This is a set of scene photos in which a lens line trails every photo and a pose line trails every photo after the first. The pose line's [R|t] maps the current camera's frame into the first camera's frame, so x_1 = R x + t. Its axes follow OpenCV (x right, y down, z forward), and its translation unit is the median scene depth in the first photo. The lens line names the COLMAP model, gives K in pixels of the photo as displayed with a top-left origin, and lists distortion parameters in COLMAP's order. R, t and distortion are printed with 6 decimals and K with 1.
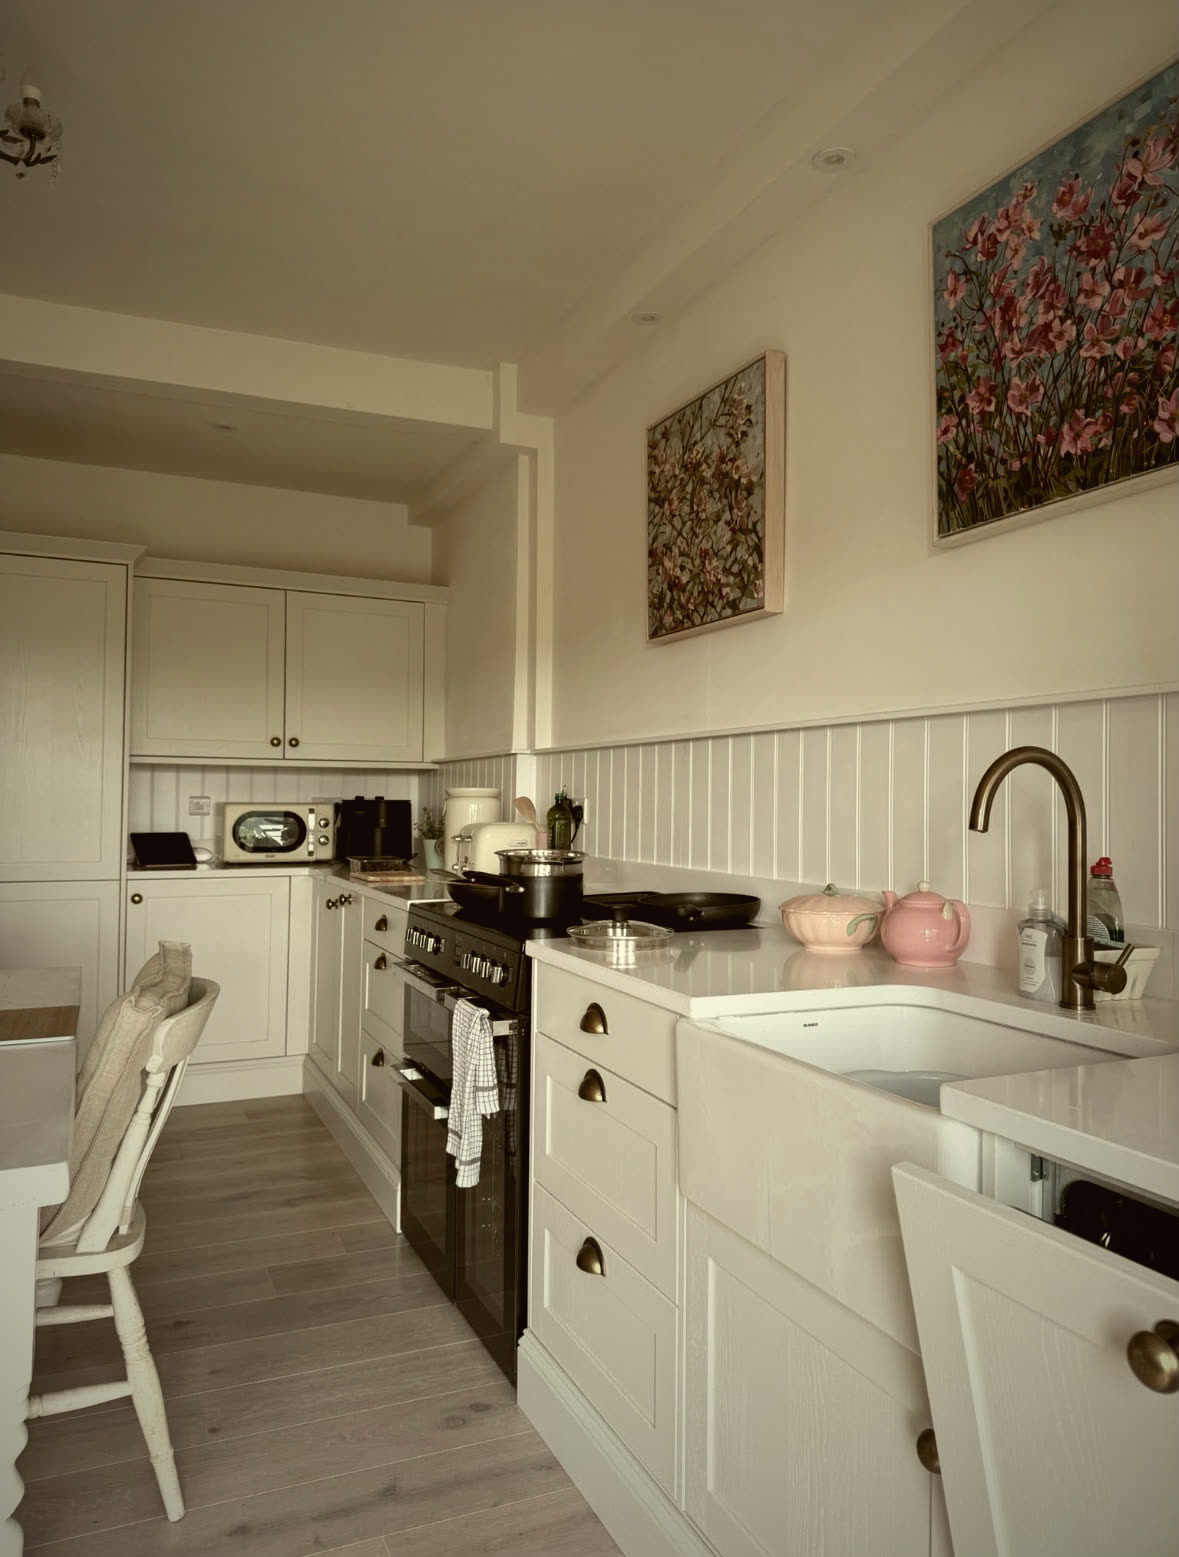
lens RADIAL K [[1145.1, 0, 589.5], [0, 1145.1, 778.5], [0, 0, 1]] dist [0.128936, 0.000244]
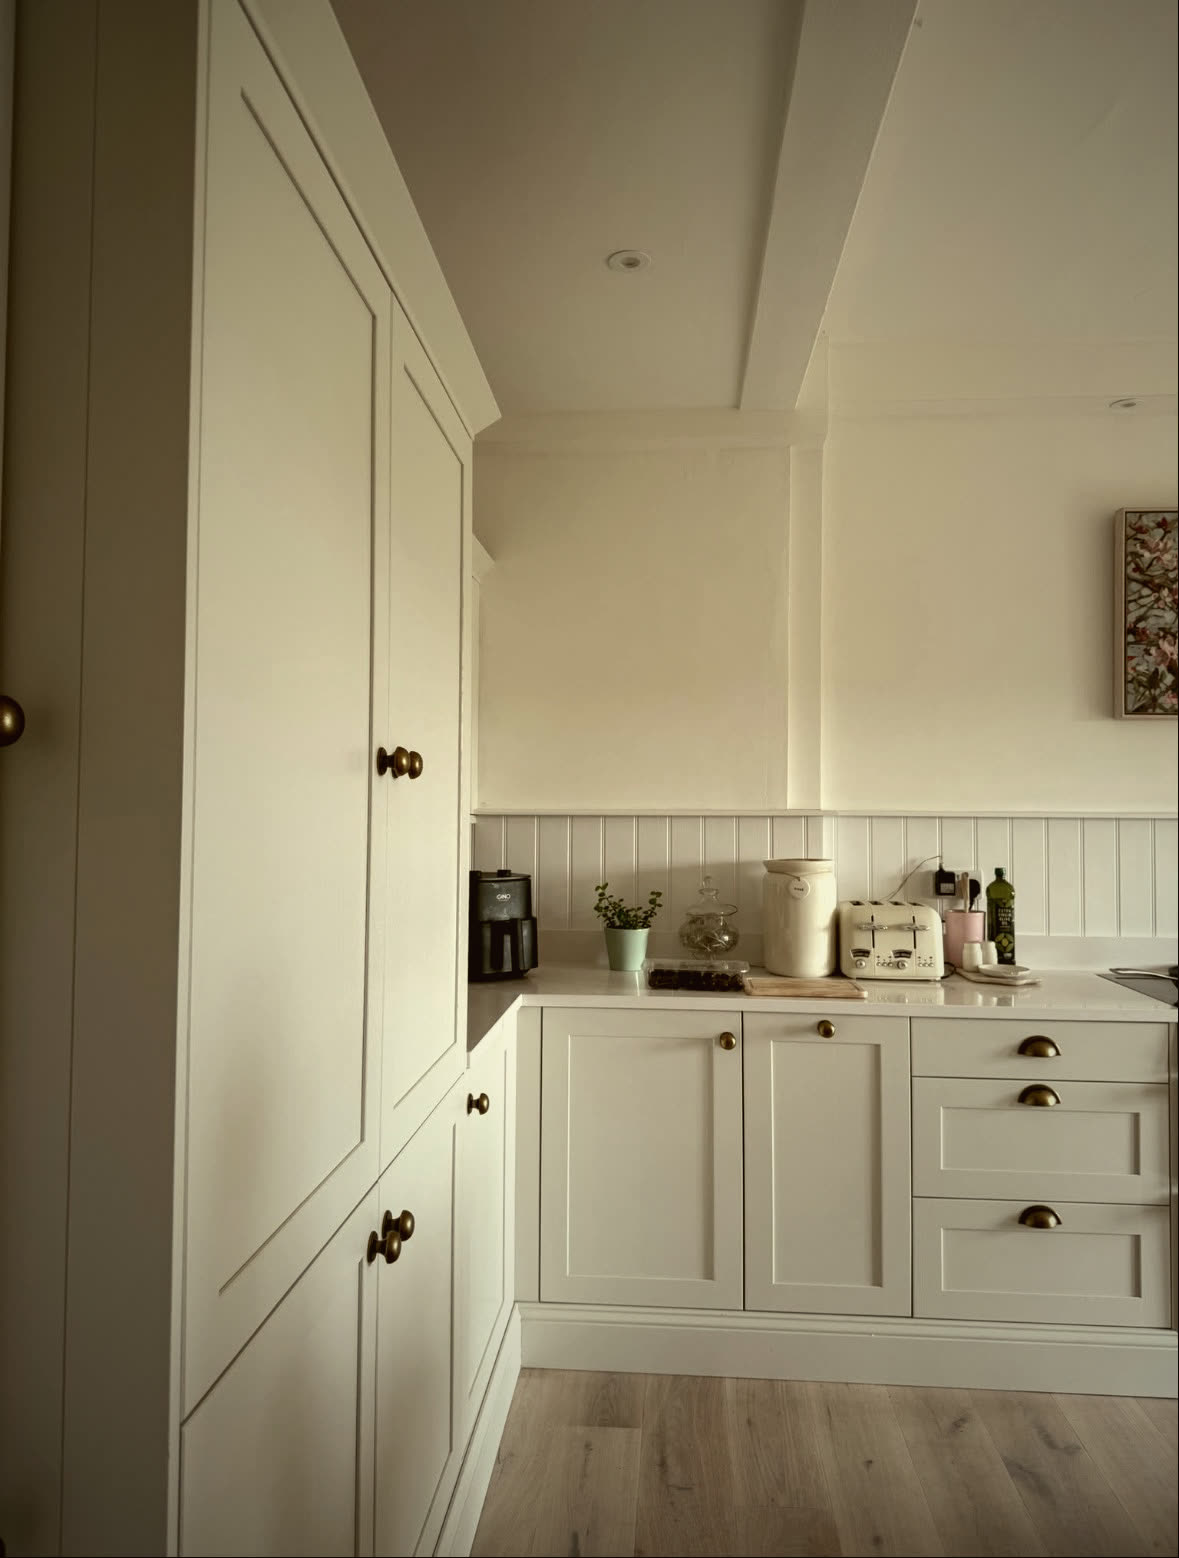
lens RADIAL K [[1145.8, 0, 589.5], [0, 1145.8, 779.0], [0, 0, 1]] dist [0.128936, 0.000244]
pose [[0.472374, 0.015829, 0.881256, -0.765083], [-0.010290, 0.999870, -0.012444, -0.032325], [-0.881338, -0.003190, 0.472476, 0.646455]]
